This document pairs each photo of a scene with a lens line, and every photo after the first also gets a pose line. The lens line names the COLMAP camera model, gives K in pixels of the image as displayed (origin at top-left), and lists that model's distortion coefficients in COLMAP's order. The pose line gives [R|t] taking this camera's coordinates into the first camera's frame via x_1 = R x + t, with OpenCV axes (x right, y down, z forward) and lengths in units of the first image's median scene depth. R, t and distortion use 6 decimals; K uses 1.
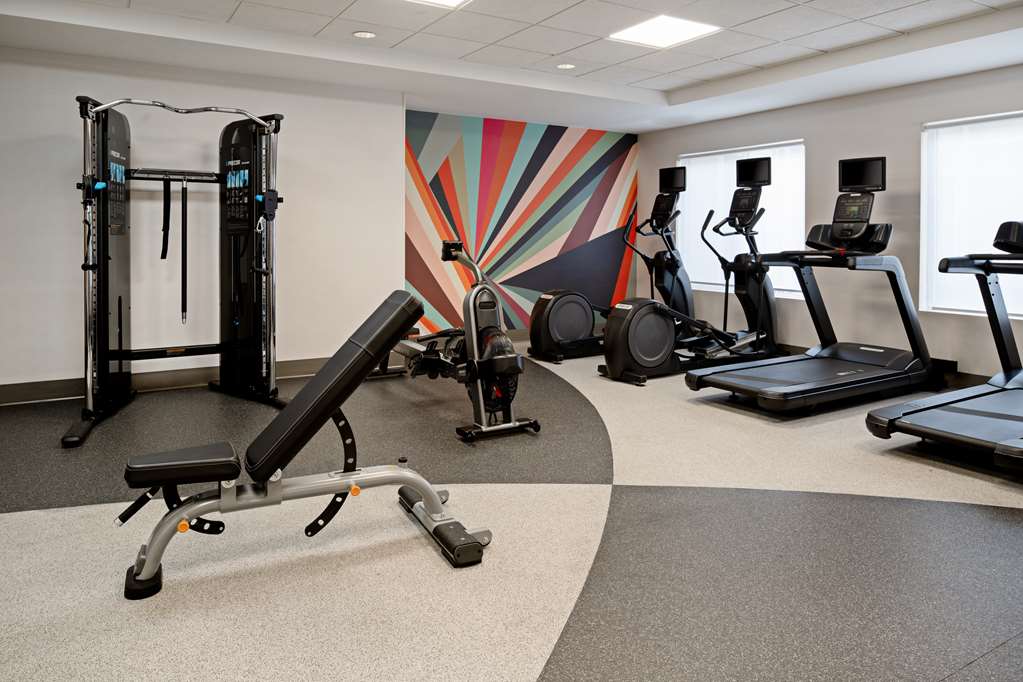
lens RADIAL K [[690.1, 0, 511.5], [0, 690.1, 341.0], [0, 0, 1]] dist [-0.001570, -0.000785]
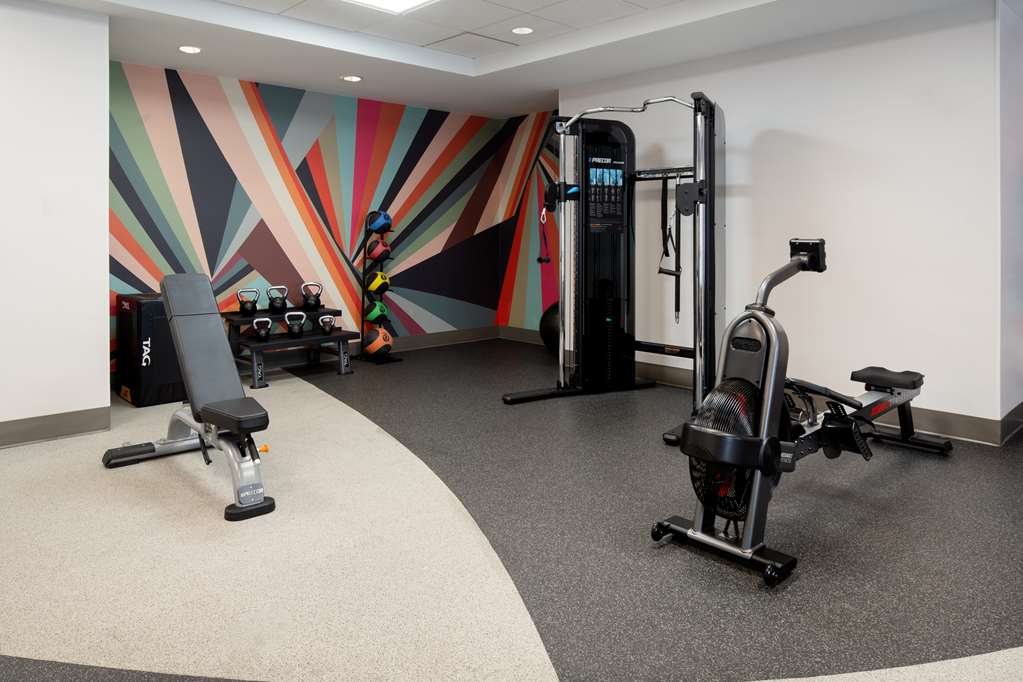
lens RADIAL K [[690.1, 0, 511.5], [0, 690.1, 341.0], [0, 0, 1]] dist [-0.001570, -0.000785]
pose [[0.204922, 0.150042, -0.967210, 0.461908], [-0.131248, 0.983468, 0.124757, -0.097621], [0.969939, 0.101379, 0.221227, 0.589194]]
